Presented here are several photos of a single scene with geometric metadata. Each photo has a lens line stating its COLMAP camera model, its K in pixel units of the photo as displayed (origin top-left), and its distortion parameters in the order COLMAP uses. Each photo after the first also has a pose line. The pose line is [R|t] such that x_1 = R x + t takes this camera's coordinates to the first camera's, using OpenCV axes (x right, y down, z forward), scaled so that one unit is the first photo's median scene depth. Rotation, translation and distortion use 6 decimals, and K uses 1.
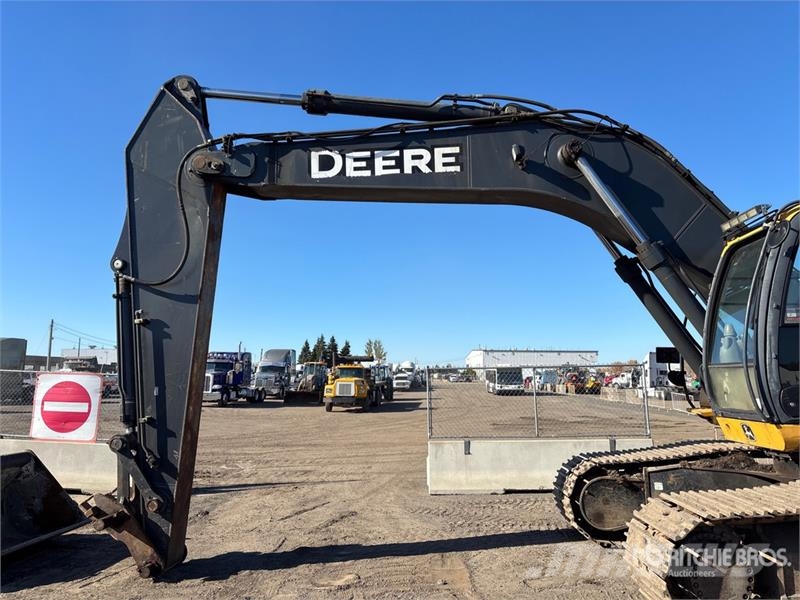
lens RADIAL K [[601.8, 0, 400.0], [0, 601.8, 300.0], [0, 0, 1]] dist [0.065461, -0.073201]
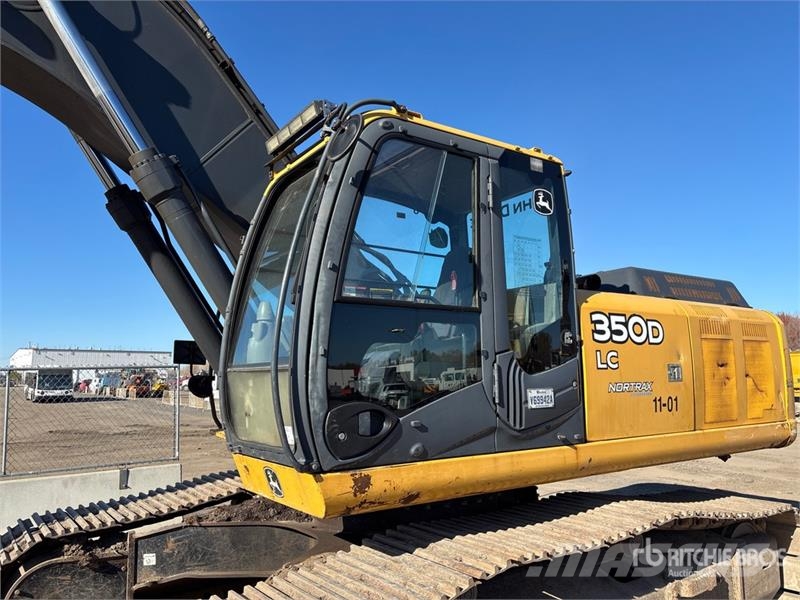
lens RADIAL K [[601.8, 0, 400.0], [0, 601.8, 300.0], [0, 0, 1]] dist [0.065461, -0.073201]
pose [[0.783471, 0.076389, 0.616716, 0.230445], [-0.074952, 0.996787, -0.028248, 0.038963], [-0.616892, -0.024093, 0.786679, 0.370520]]
